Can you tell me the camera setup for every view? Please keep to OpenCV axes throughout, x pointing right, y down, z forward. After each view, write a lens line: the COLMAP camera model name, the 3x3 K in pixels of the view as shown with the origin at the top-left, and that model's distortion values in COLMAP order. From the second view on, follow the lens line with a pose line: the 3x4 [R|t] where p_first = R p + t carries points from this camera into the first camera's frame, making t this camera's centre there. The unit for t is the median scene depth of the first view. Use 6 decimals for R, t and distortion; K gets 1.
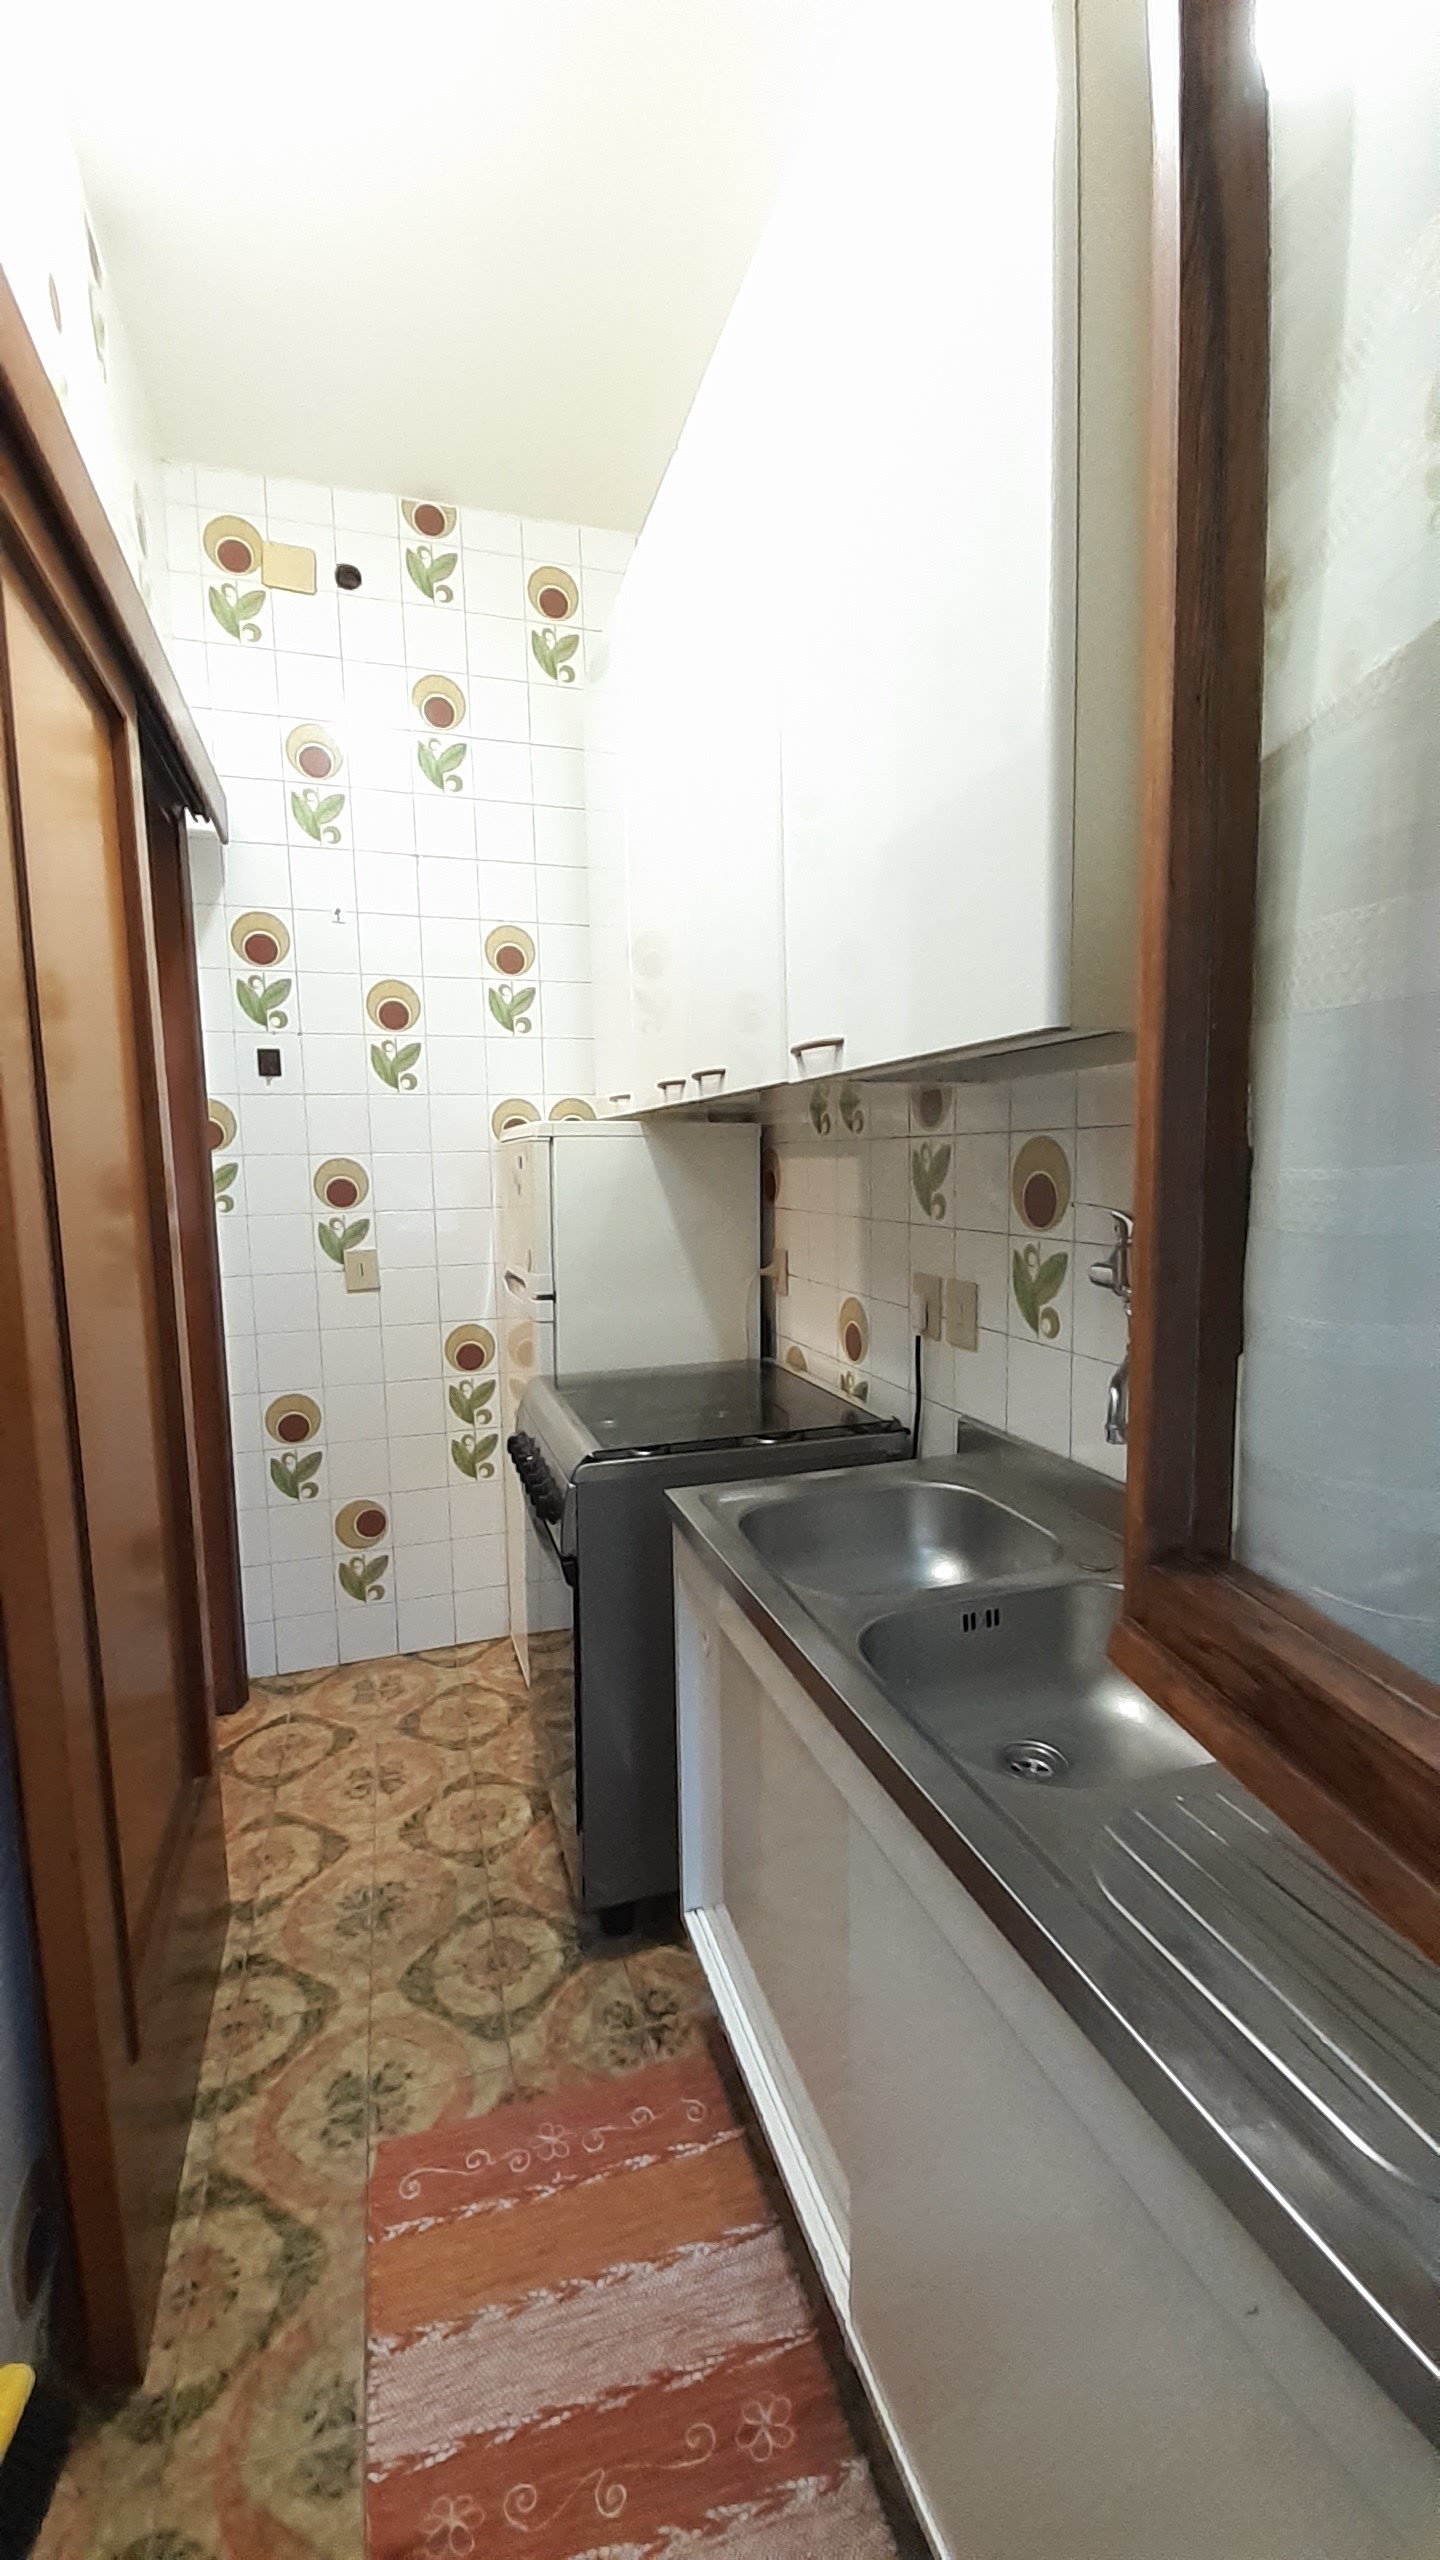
lens RADIAL K [[1013.4, 0, 720.0], [0, 1013.4, 1280.0], [0, 0, 1]] dist [0.036340, -0.020752]
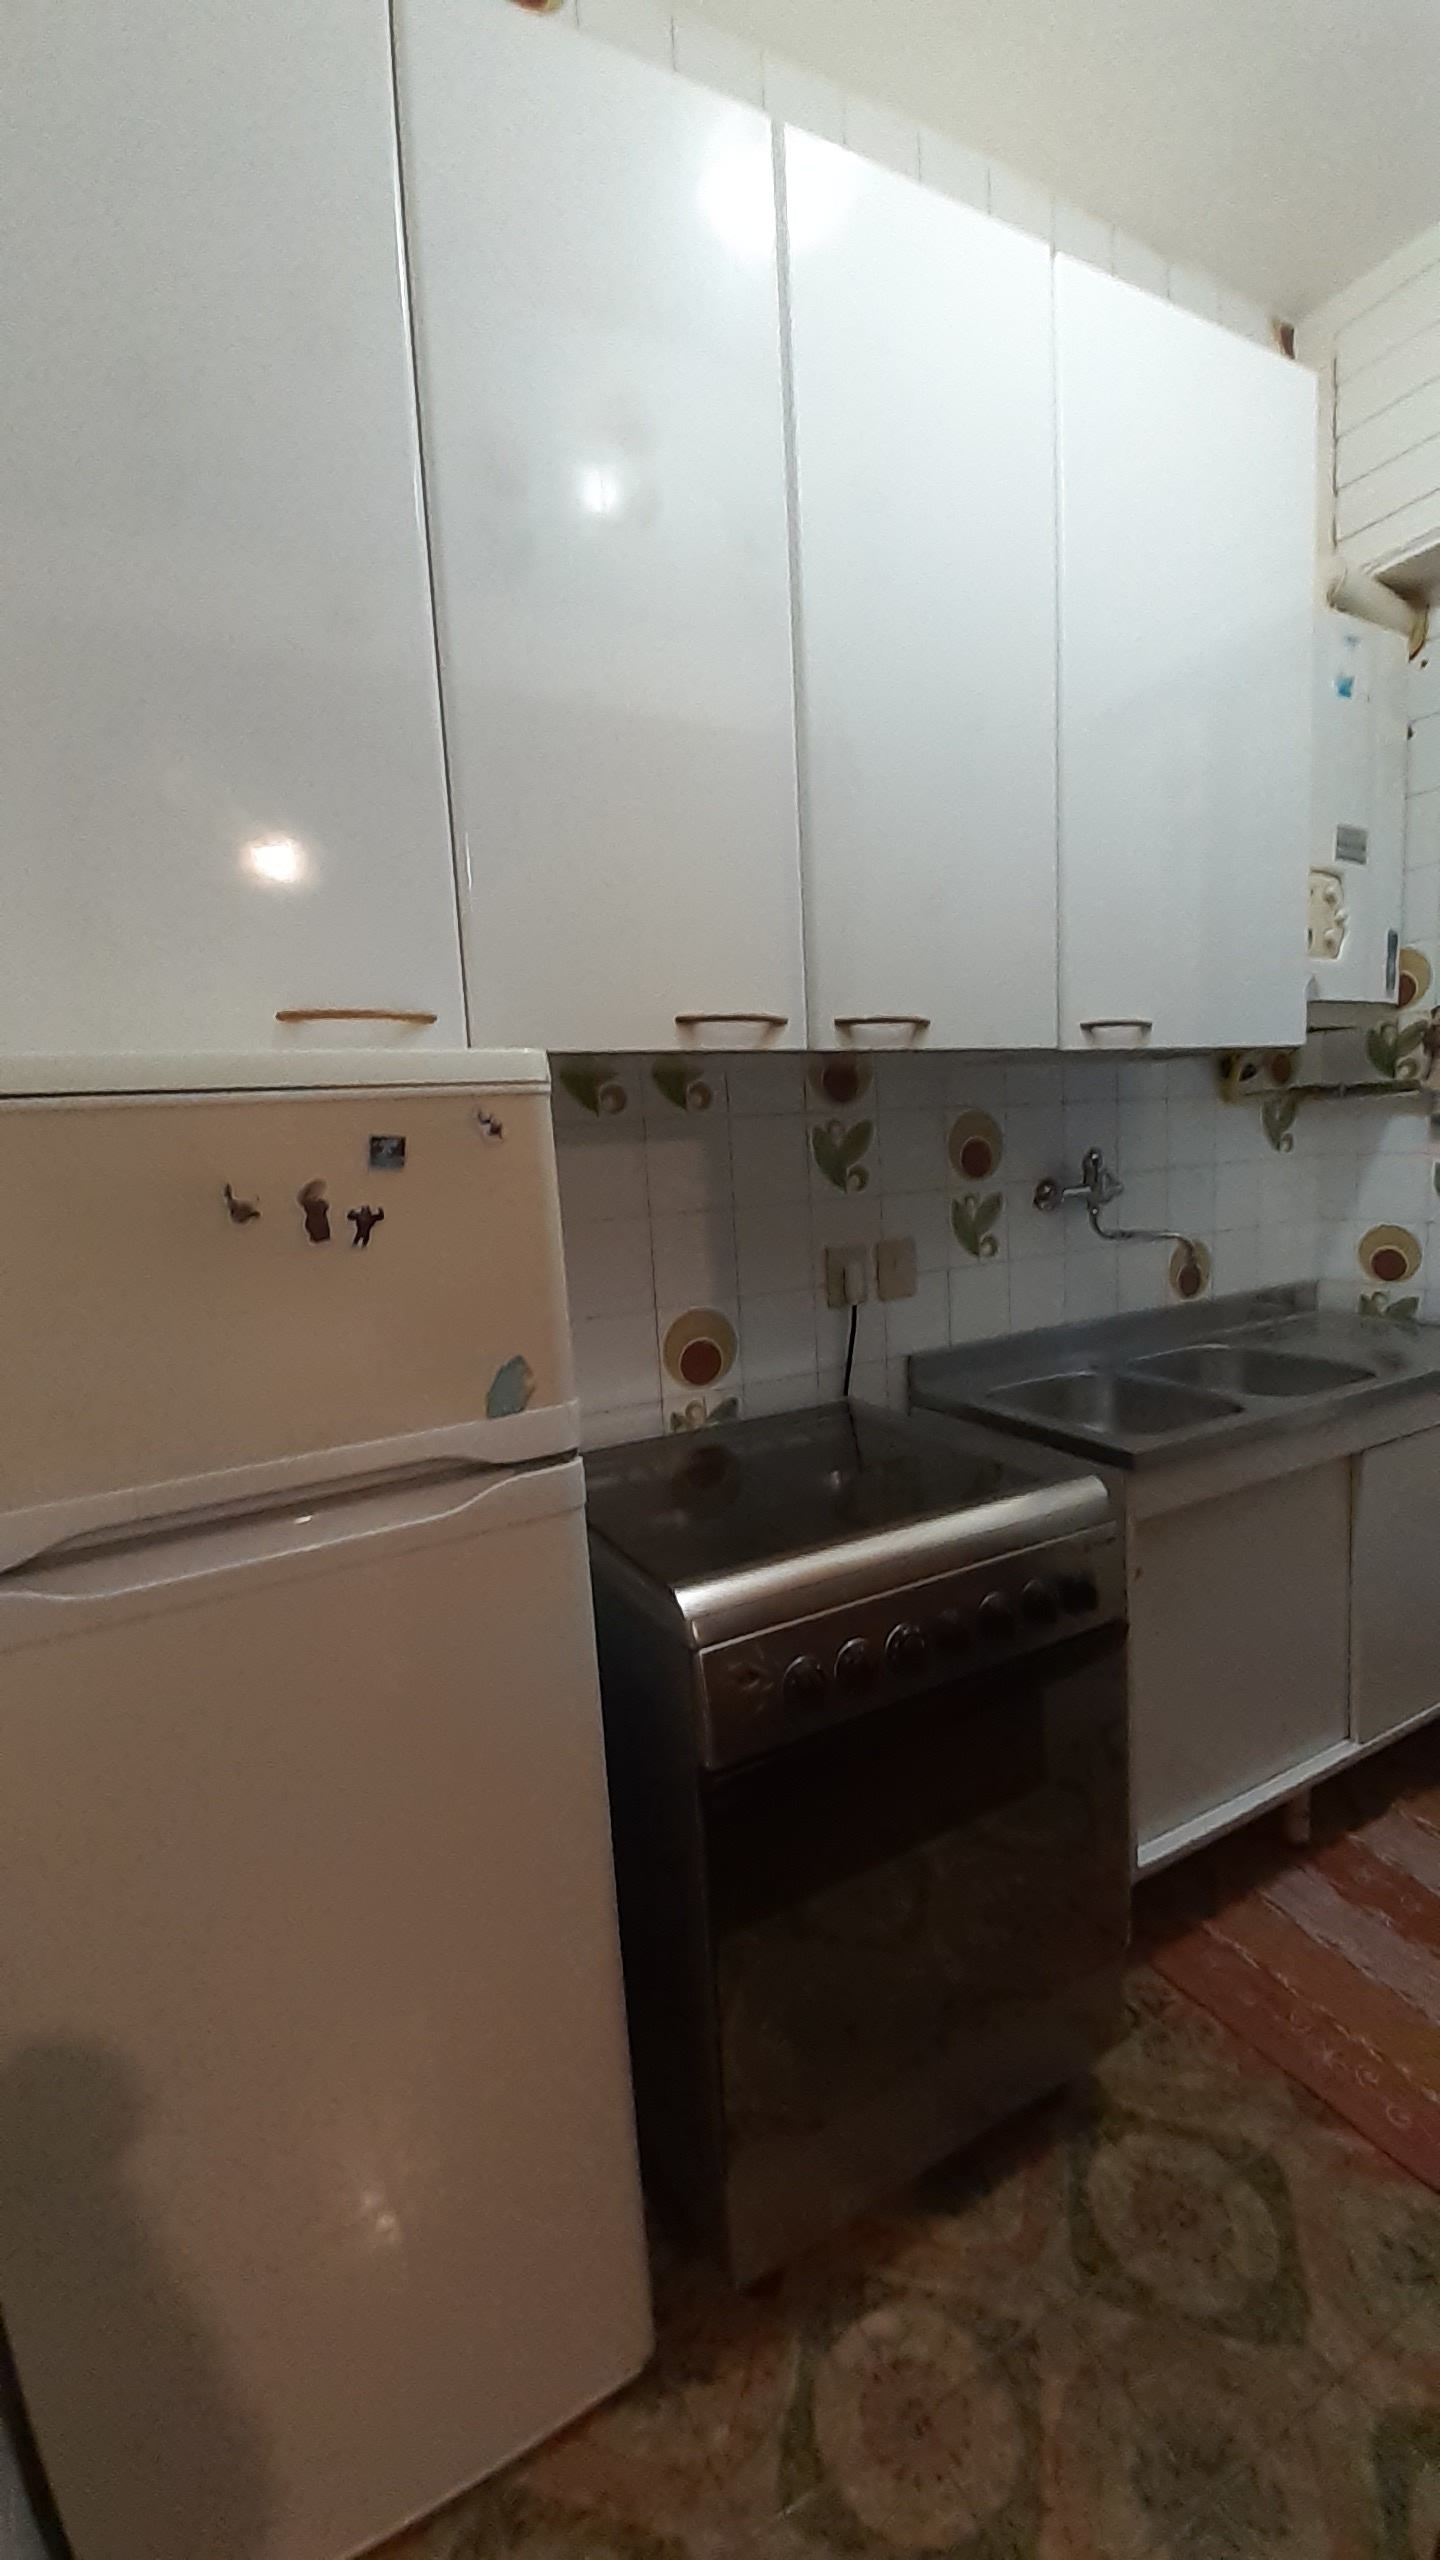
lens RADIAL K [[1013.4, 0, 720.0], [0, 1013.4, 1280.0], [0, 0, 1]] dist [0.036340, -0.020752]
pose [[-0.170425, -0.102730, 0.980001, -0.823042], [0.176428, 0.975298, 0.132918, -0.136344], [-0.969448, 0.195552, -0.148090, 1.322189]]
